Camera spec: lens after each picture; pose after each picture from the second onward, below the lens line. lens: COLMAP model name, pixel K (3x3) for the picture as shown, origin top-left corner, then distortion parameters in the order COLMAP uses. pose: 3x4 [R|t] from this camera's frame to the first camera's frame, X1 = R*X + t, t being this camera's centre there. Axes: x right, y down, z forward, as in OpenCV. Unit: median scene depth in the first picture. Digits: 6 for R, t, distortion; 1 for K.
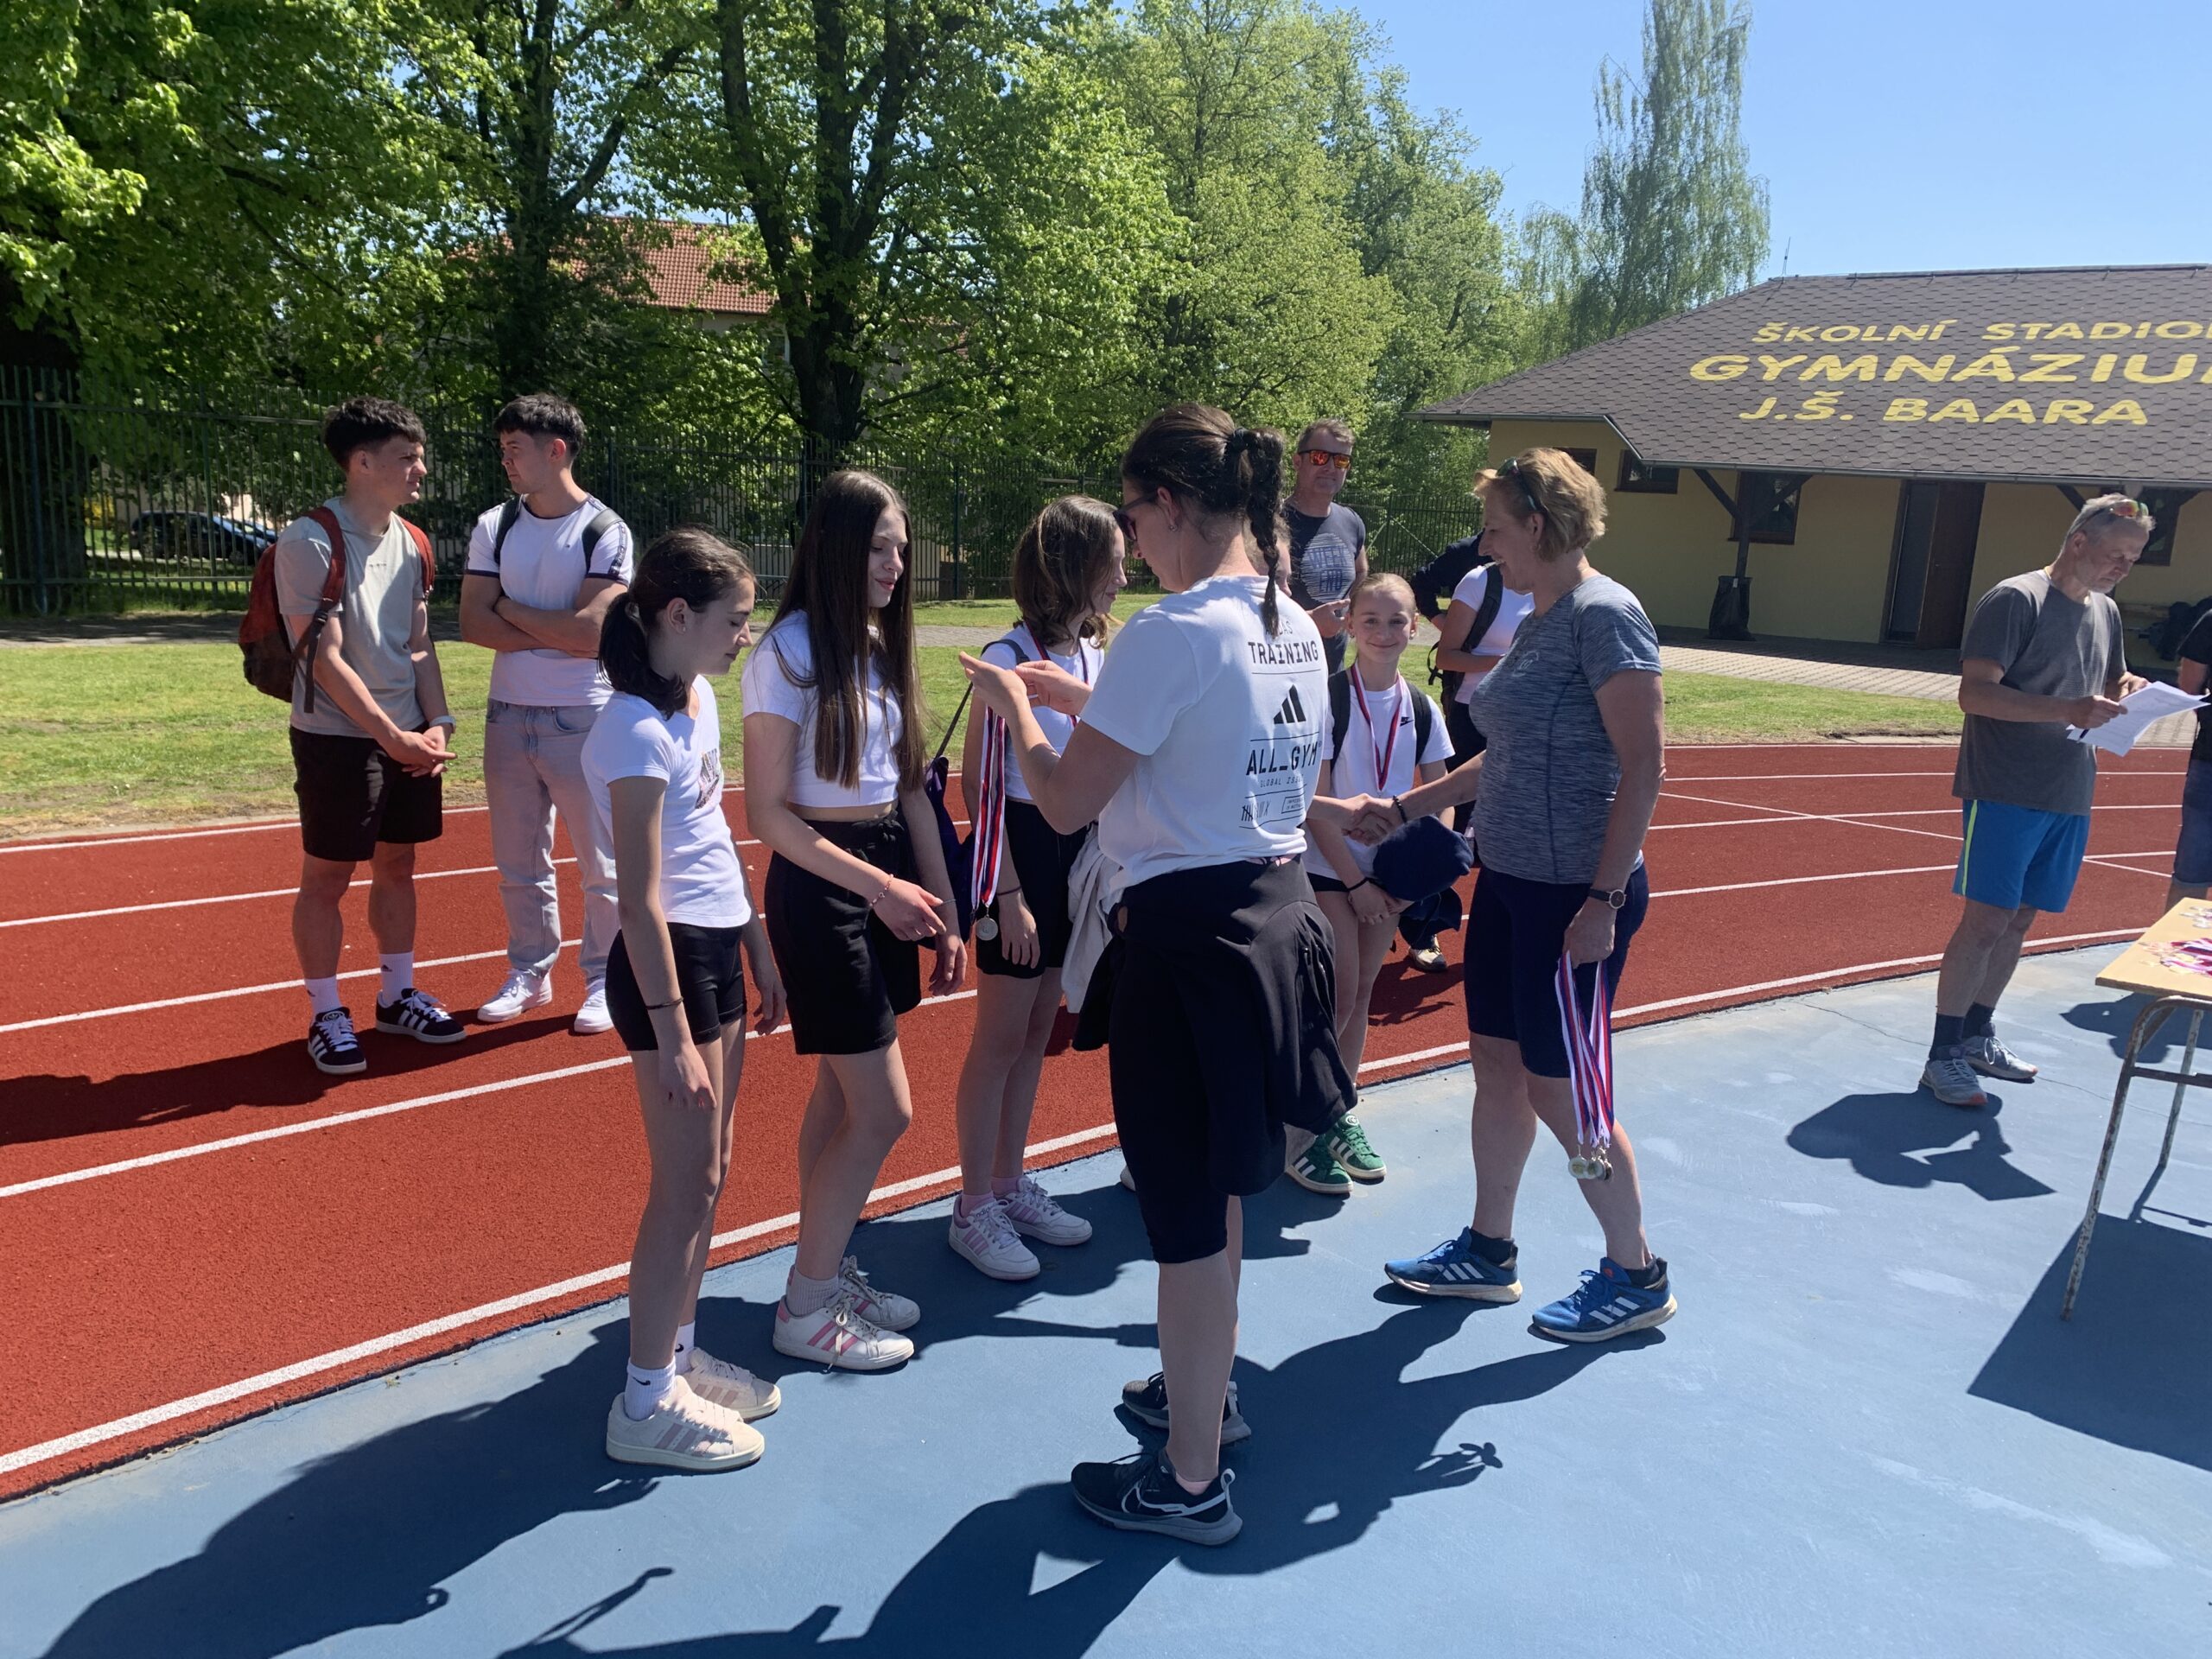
lens RADIAL K [[1692.4, 0, 1106.0], [0, 1692.4, 829.5], [0, 0, 1]] dist [-0.043687, 0.075677]
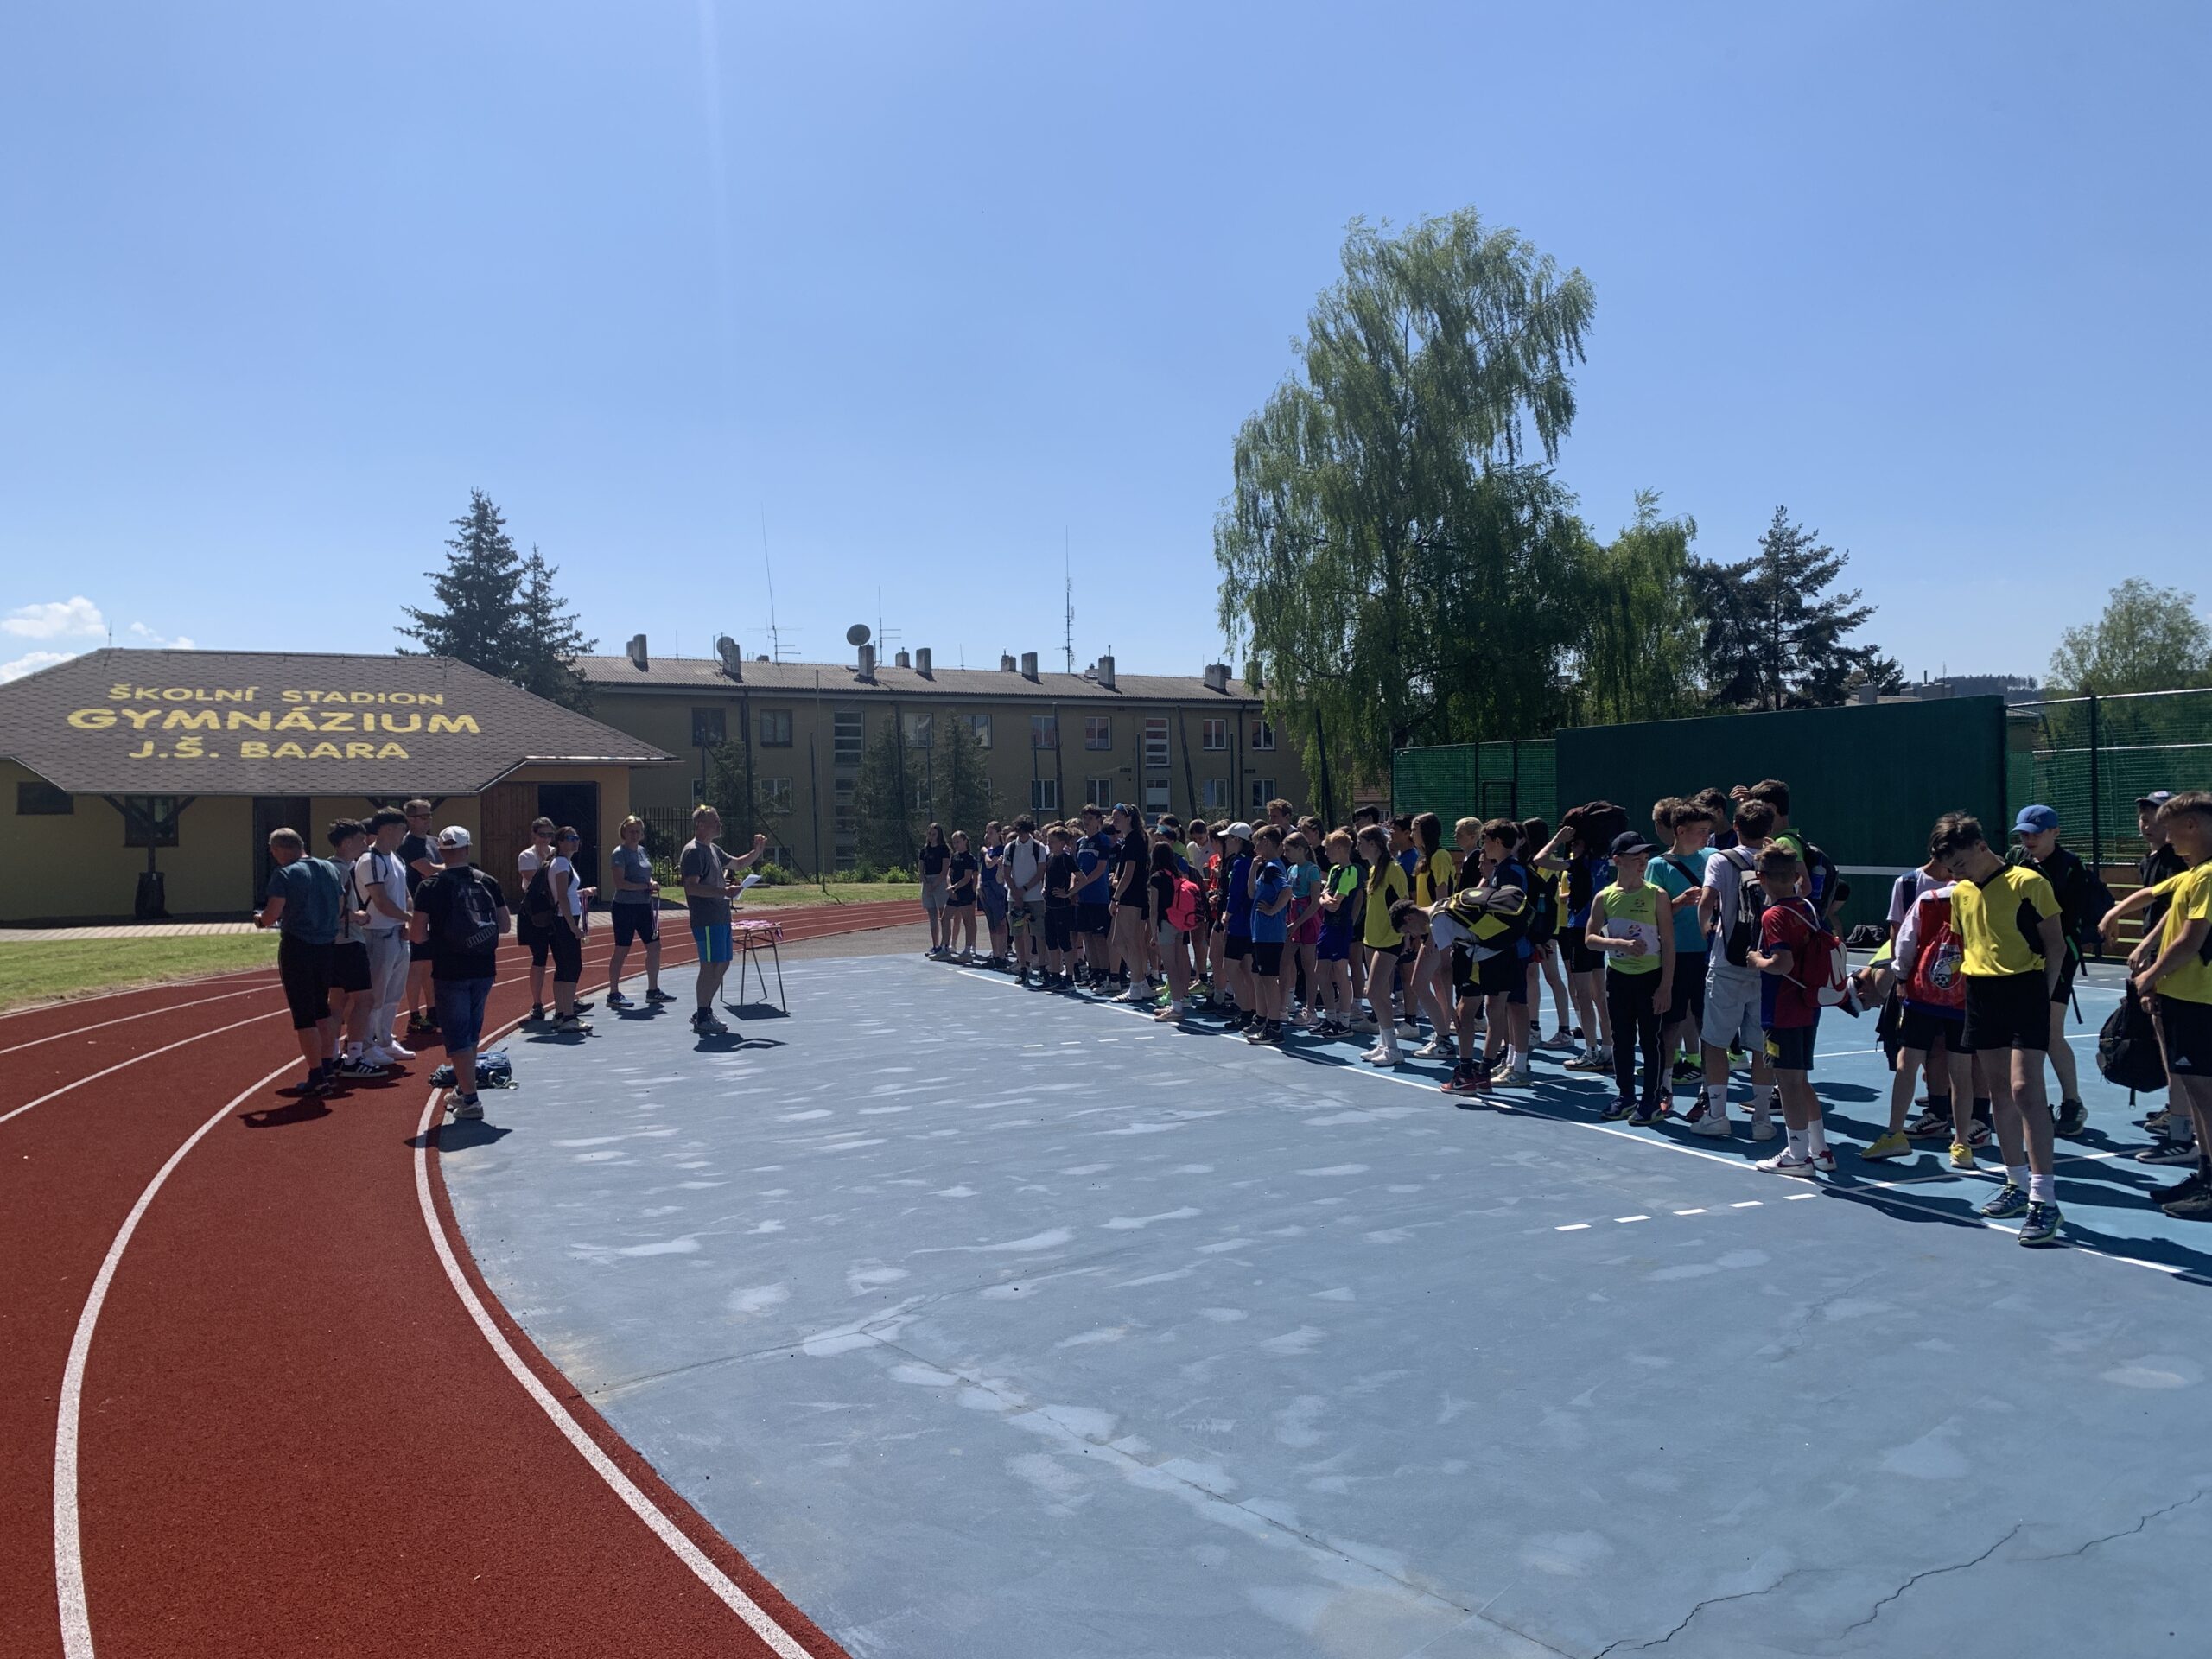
lens RADIAL K [[1692.4, 0, 1106.0], [0, 1692.4, 829.5], [0, 0, 1]] dist [-0.043687, 0.075677]
pose [[0.481043, -0.061938, 0.874506, -0.437814], [0.207285, 0.977254, -0.044807, 0.035499], [-0.851839, 0.202827, 0.482940, -0.311644]]
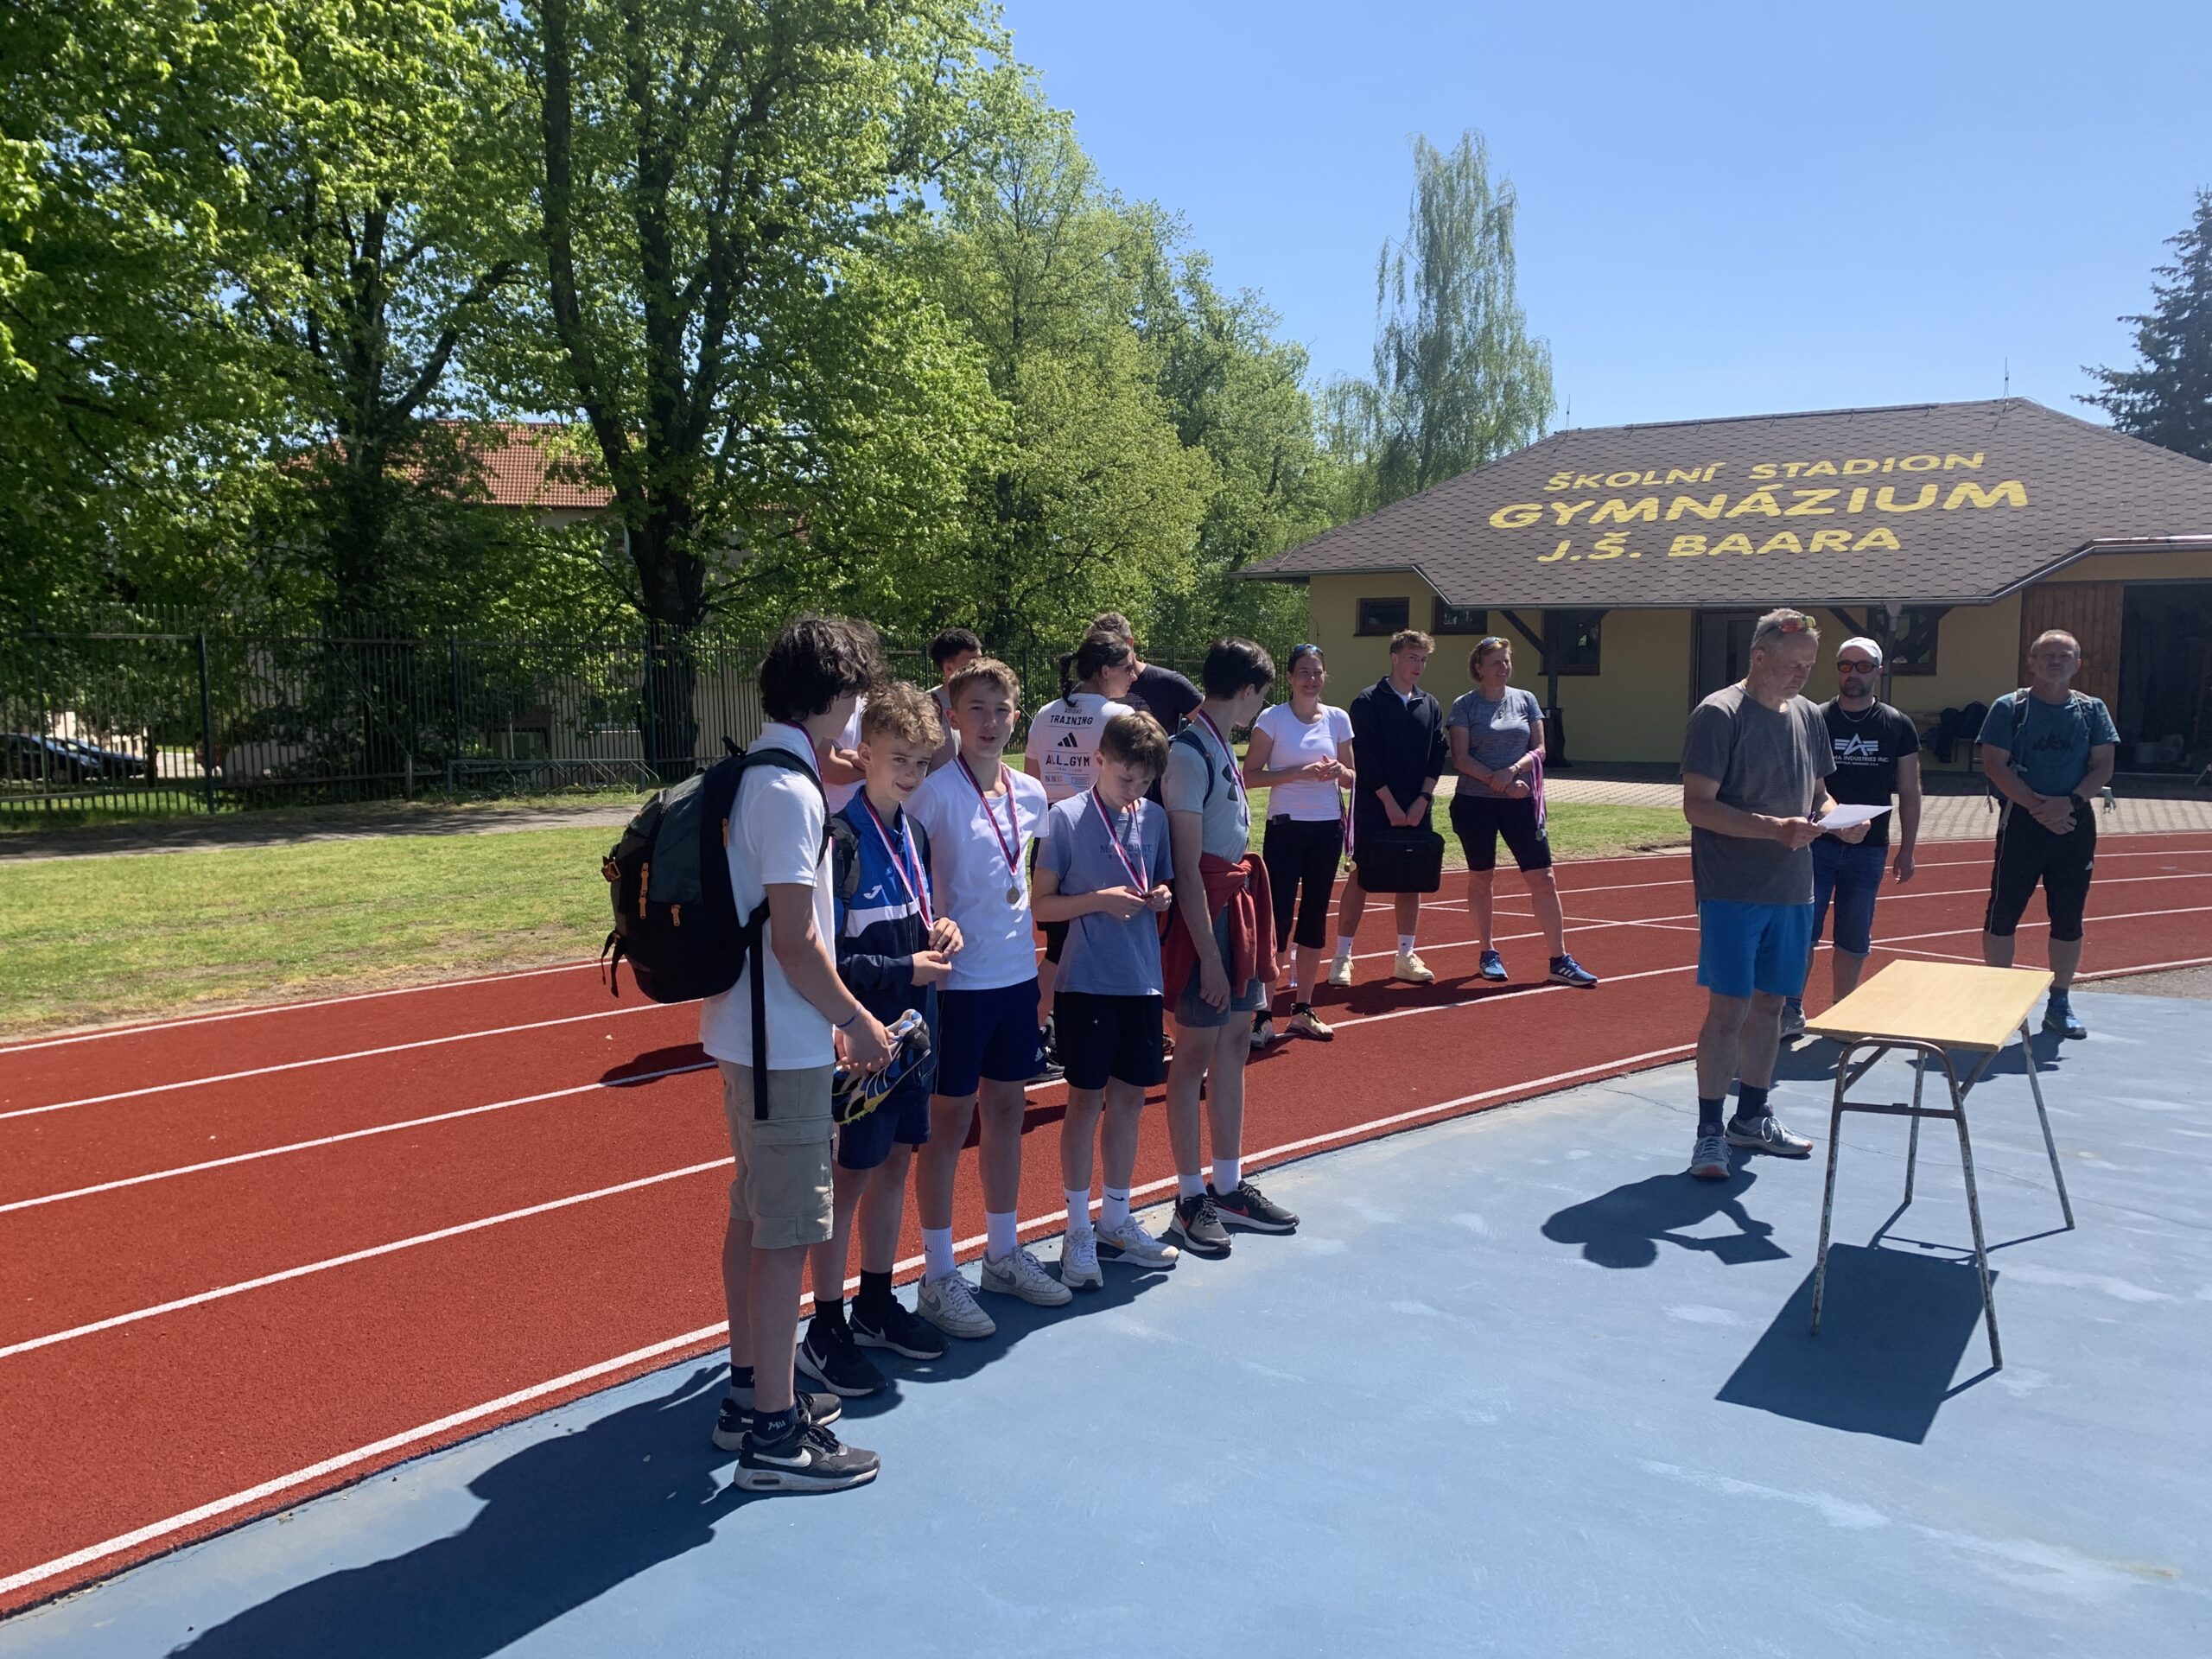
lens RADIAL K [[1684.2, 0, 1106.0], [0, 1684.2, 829.5], [0, 0, 1]] dist [-0.001601, 0.004392]
pose [[0.994594, -0.062522, 0.082904, 0.004814], [0.070211, 0.993157, -0.093328, 0.005044], [-0.076502, 0.098645, 0.992178, -0.022252]]
